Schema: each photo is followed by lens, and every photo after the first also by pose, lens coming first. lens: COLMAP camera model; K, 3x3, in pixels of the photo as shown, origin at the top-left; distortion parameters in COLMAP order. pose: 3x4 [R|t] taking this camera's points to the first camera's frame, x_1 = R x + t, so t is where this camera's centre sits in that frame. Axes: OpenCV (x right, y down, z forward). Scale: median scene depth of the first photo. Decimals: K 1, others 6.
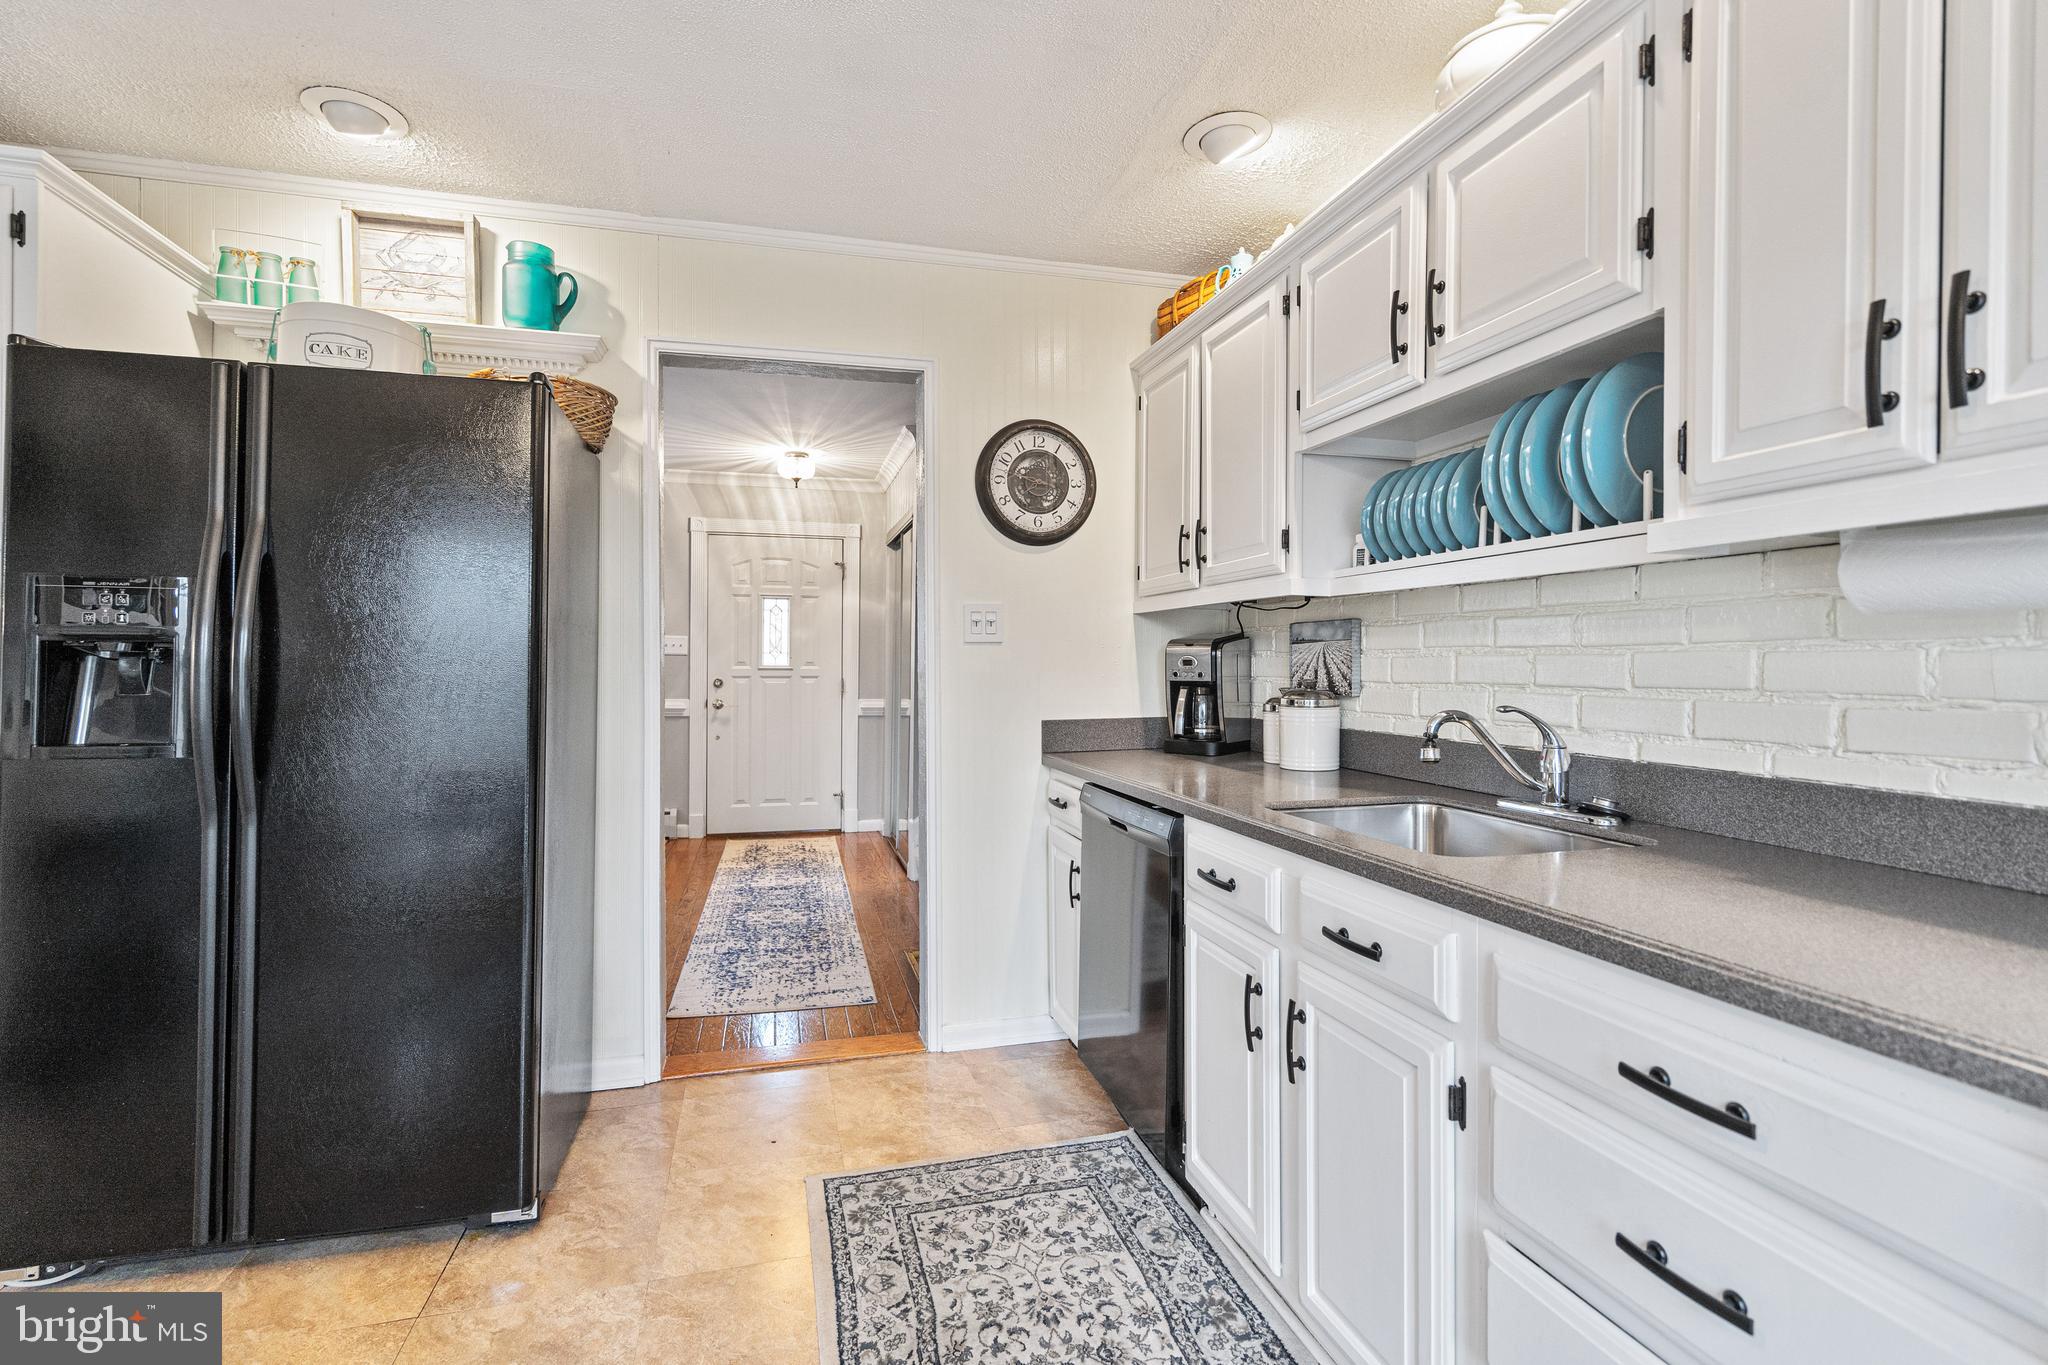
lens RADIAL K [[942.8, 0, 1015.1], [0, 942.8, 667.1], [0, 0, 1]] dist [-0.000708, 0.001702]
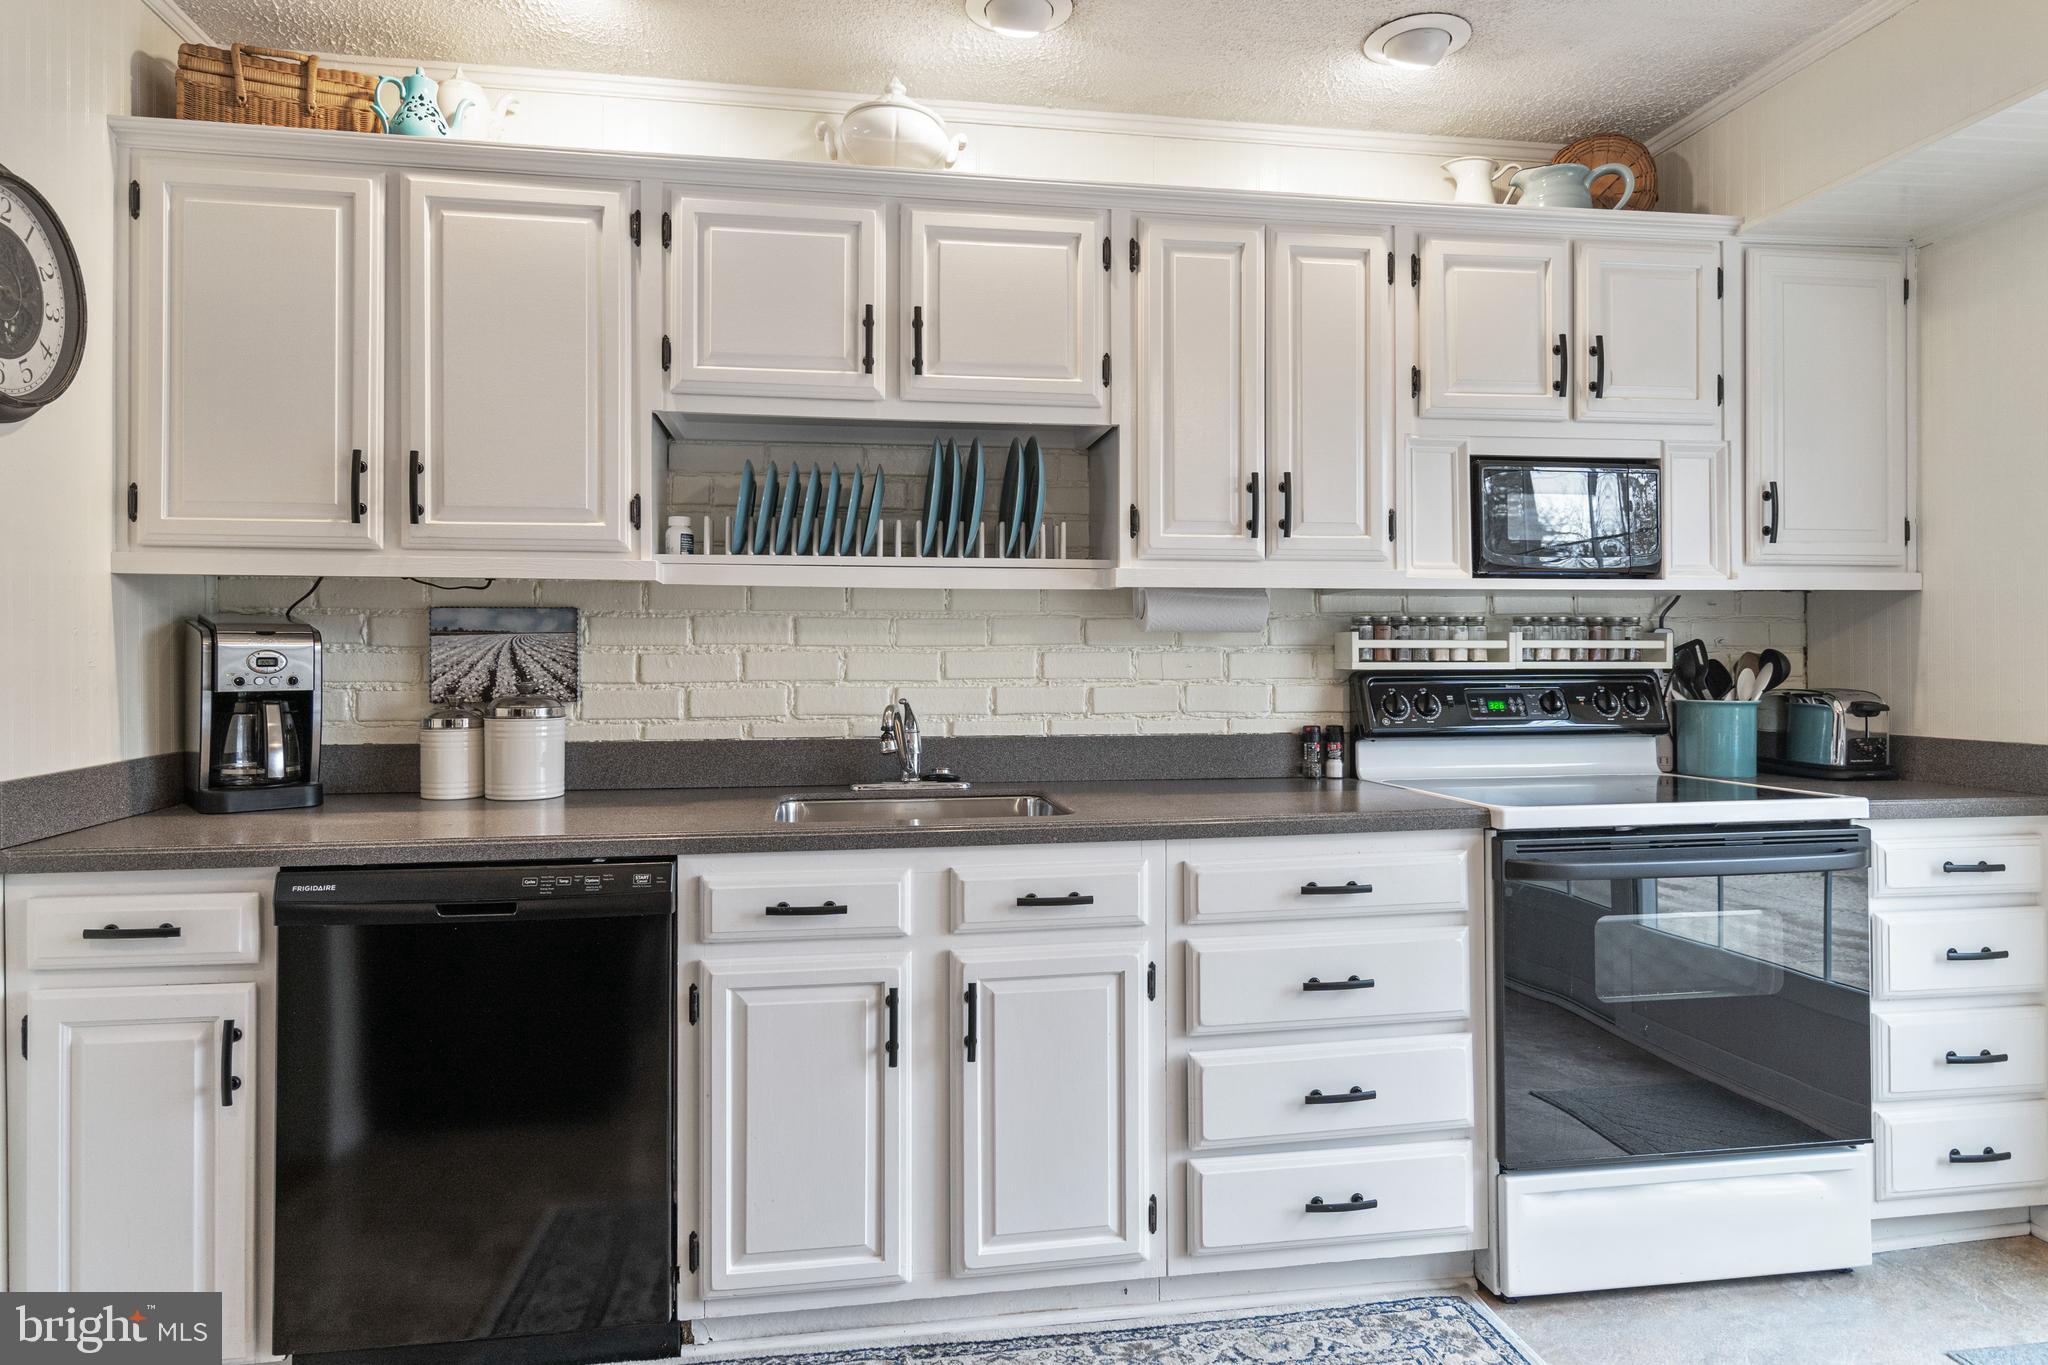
lens RADIAL K [[1200.2, 0, 1020.9], [0, 1200.2, 645.7], [0, 0, 1]] dist [0.017684, -0.005036]
pose [[0.100327, 0.004781, 0.994943, -0.641838], [0.006199, 0.999966, -0.005430, -0.009438], [-0.994935, 0.006712, 0.100294, 0.500040]]
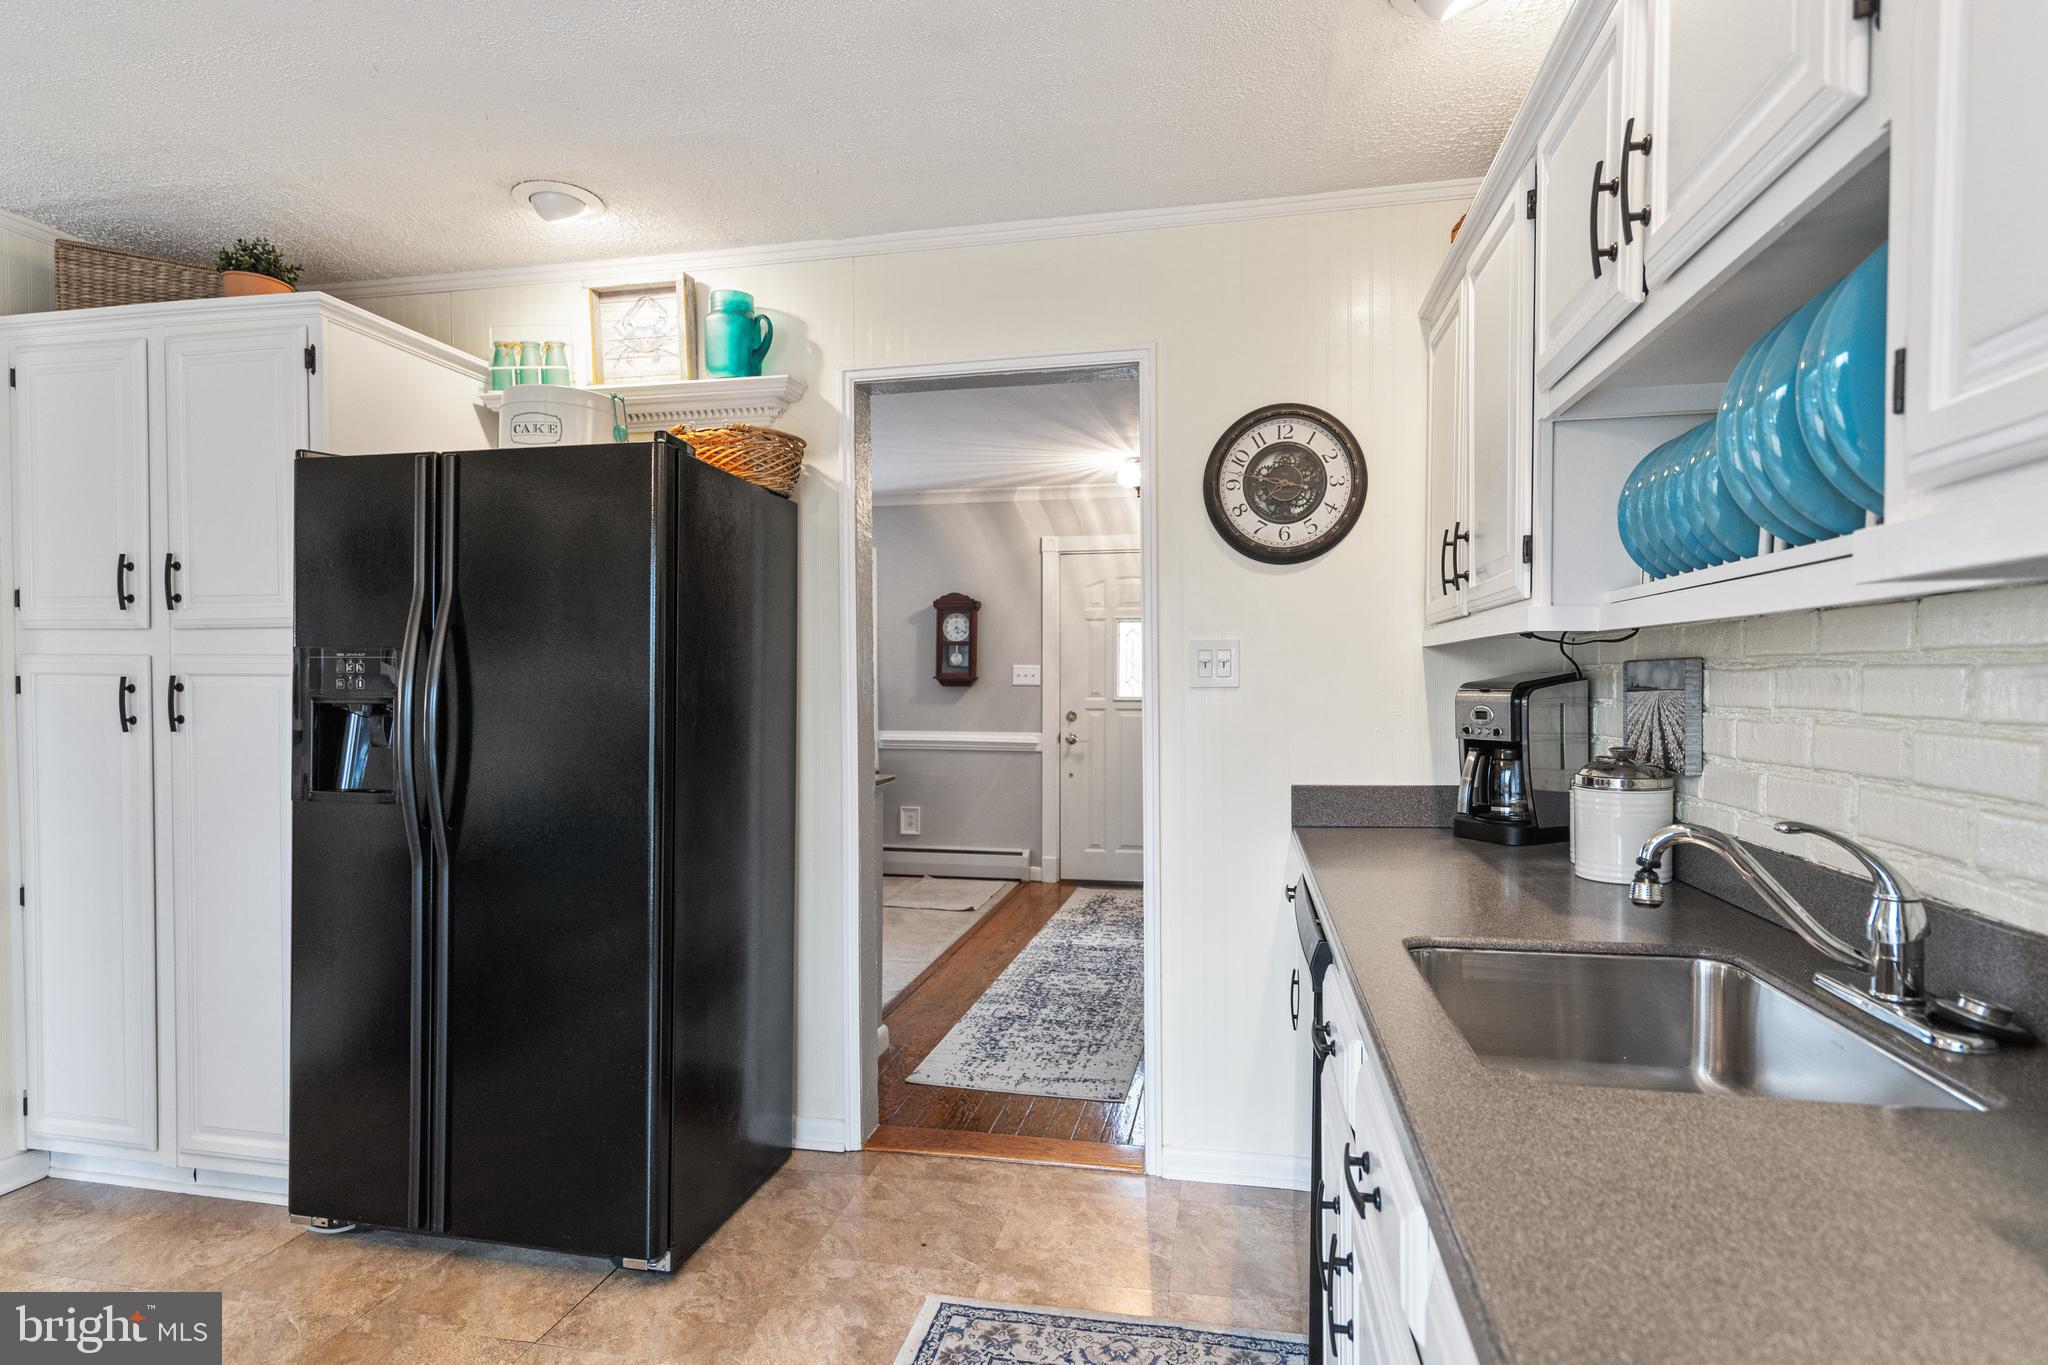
lens RADIAL K [[1065.7, 0, 1029.1], [0, 1065.7, 705.4], [0, 0, 1]] dist [0.003154, 0.003927]
pose [[0.897581, 0.005477, -0.440816, 0.269377], [0.003142, 0.999818, 0.018822, -0.033358], [0.440838, -0.018279, 0.897400, 0.123979]]
